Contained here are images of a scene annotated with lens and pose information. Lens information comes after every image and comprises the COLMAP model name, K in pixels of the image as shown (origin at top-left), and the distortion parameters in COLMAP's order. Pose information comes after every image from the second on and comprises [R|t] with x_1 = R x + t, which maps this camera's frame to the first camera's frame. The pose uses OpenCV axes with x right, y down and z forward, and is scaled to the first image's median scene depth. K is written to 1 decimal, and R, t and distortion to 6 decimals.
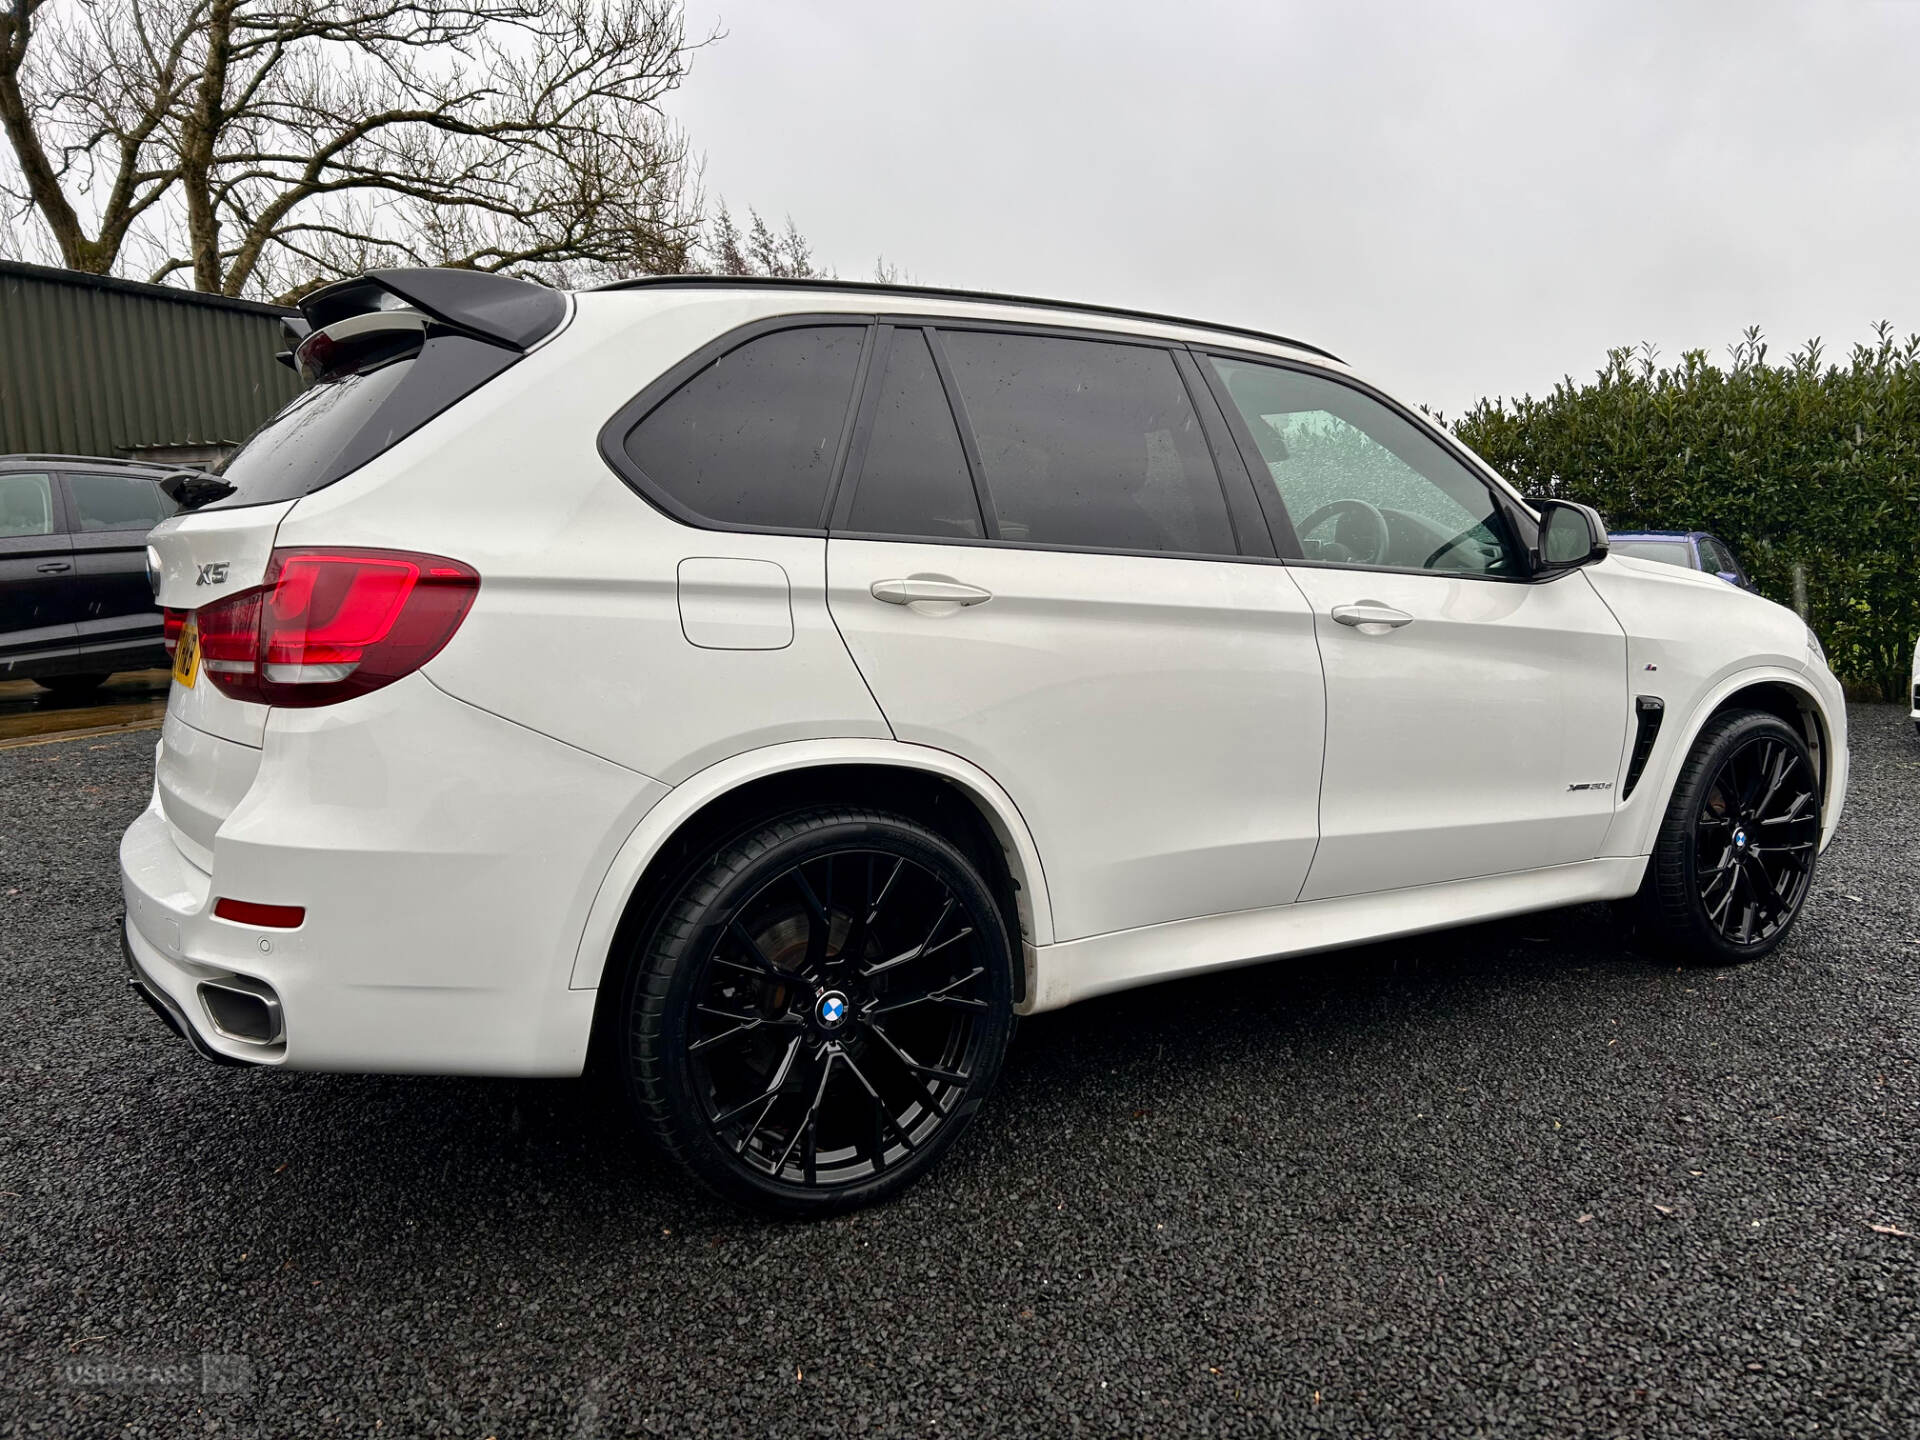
lens RADIAL K [[1454.5, 0, 1009.3], [0, 1454.5, 696.8], [0, 0, 1]] dist [0.028102, -0.004073]
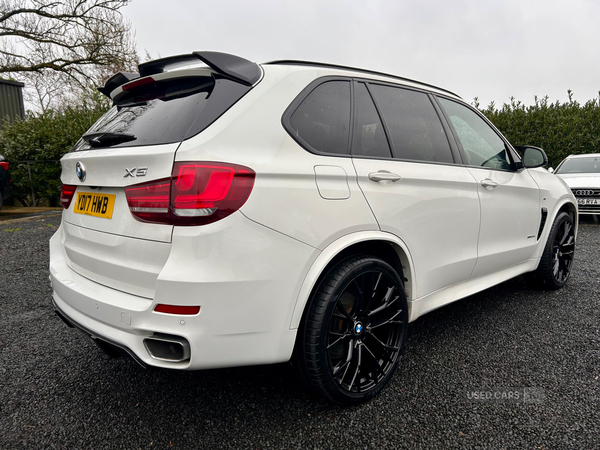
lens RADIAL K [[453.7, 0, 307.2], [0, 453.7, 222.2], [0, 0, 1]] dist [0.047591, -0.048056]
pose [[0.980764, -0.029628, 0.192935, -0.375627], [0.024915, 0.999330, 0.026808, -0.012692], [-0.193600, -0.021486, 0.980845, 0.172256]]
